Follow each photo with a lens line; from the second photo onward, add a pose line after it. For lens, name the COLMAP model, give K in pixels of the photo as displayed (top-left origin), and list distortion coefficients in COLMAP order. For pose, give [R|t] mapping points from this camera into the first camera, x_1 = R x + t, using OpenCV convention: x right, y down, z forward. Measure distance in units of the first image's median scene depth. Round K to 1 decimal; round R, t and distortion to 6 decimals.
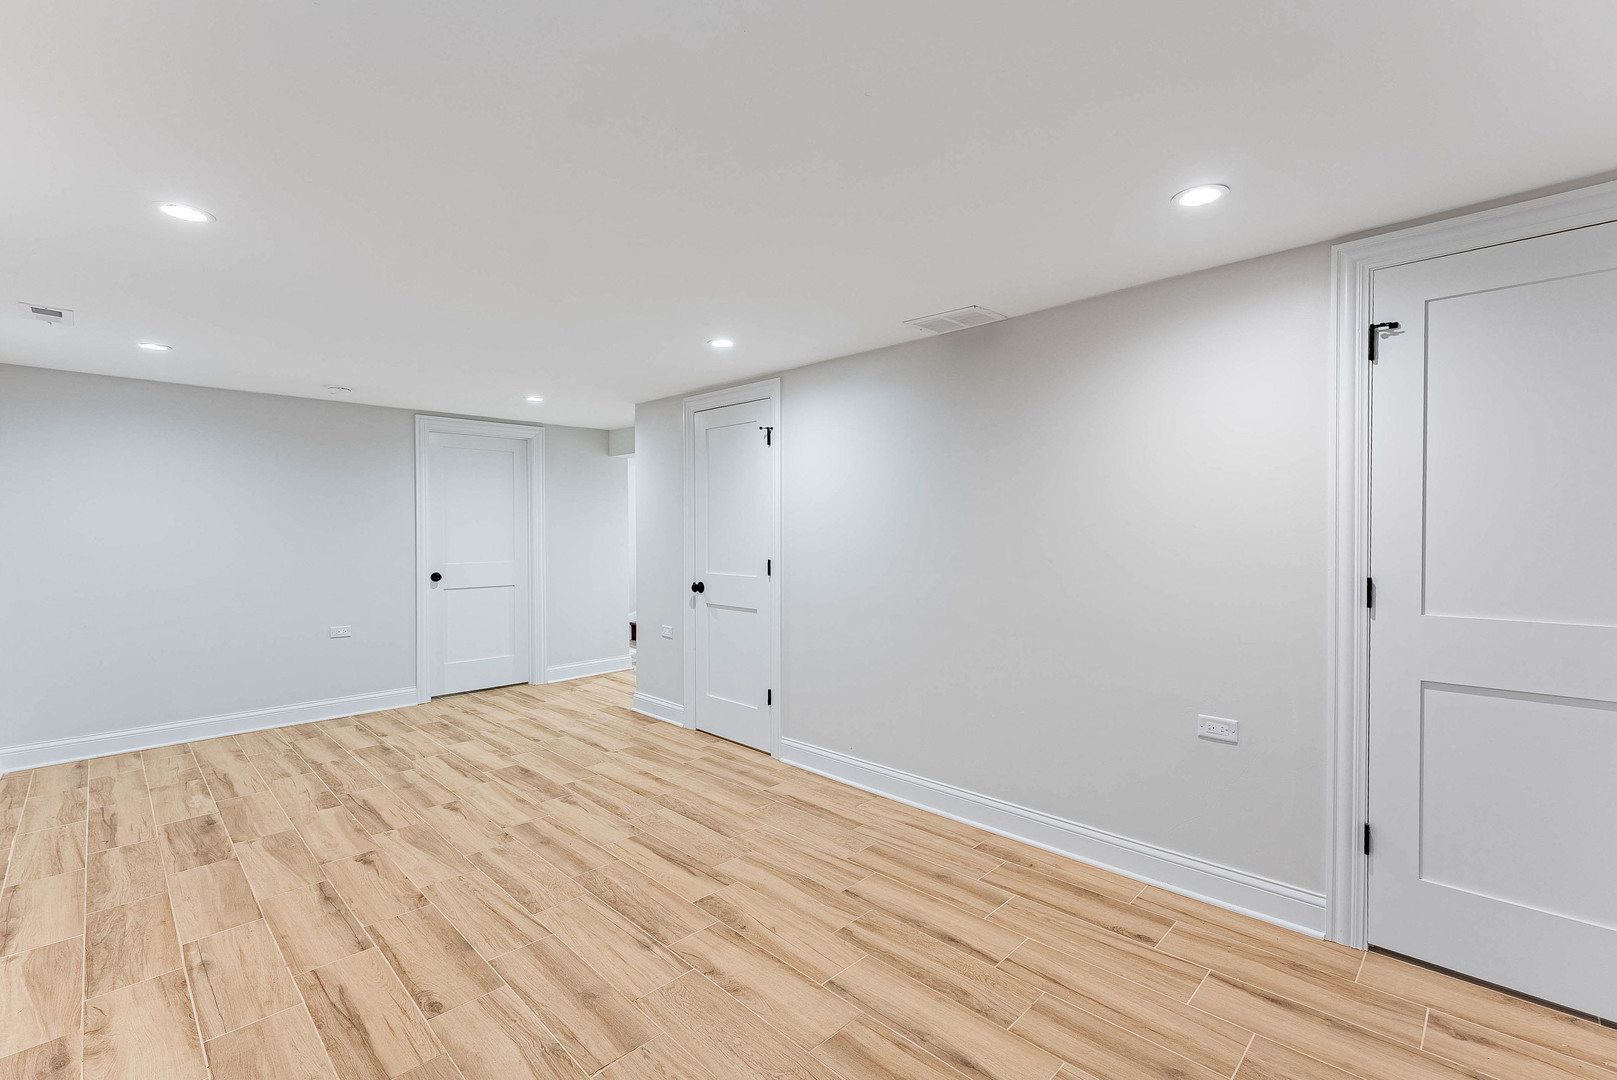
lens RADIAL K [[682.5, 0, 808.5], [0, 682.5, 540.0], [0, 0, 1]] dist [-0.002552, -0.001004]
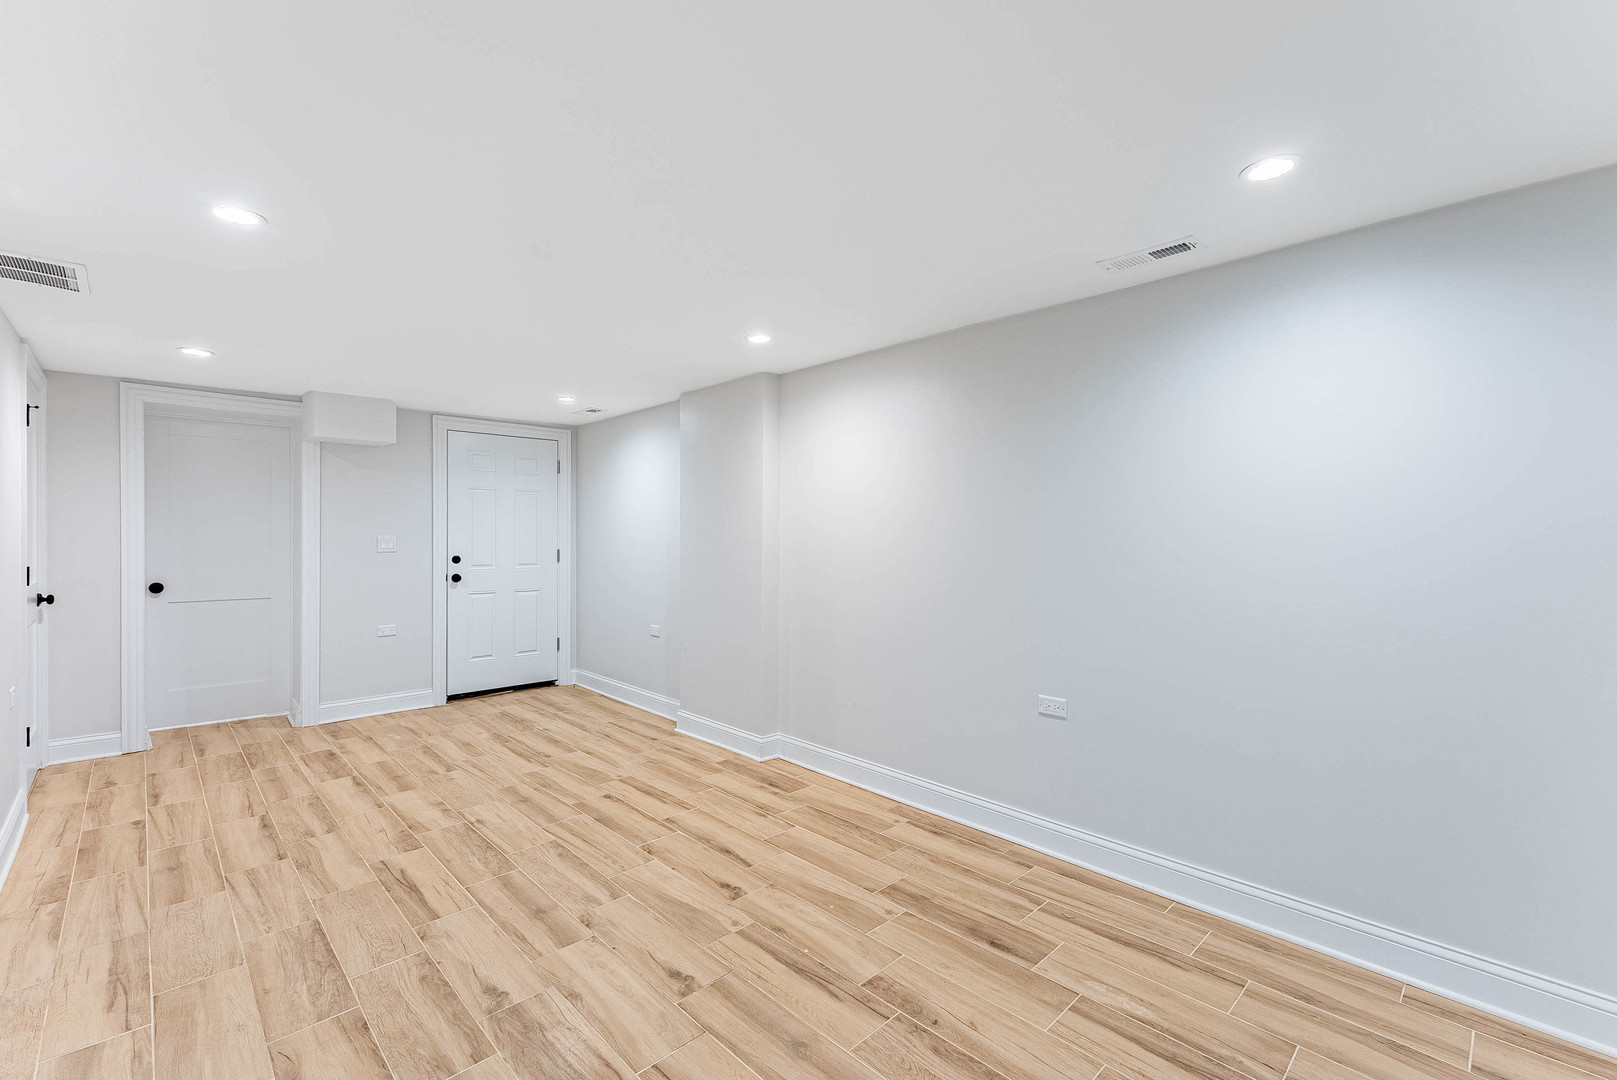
lens RADIAL K [[682.5, 0, 808.5], [0, 682.5, 540.0], [0, 0, 1]] dist [-0.002552, -0.001004]
pose [[-0.999594, 0.002287, 0.028403, -0.820239], [0.002968, 0.999708, 0.023970, -0.037376], [-0.028340, 0.024045, -0.999309, 2.012589]]
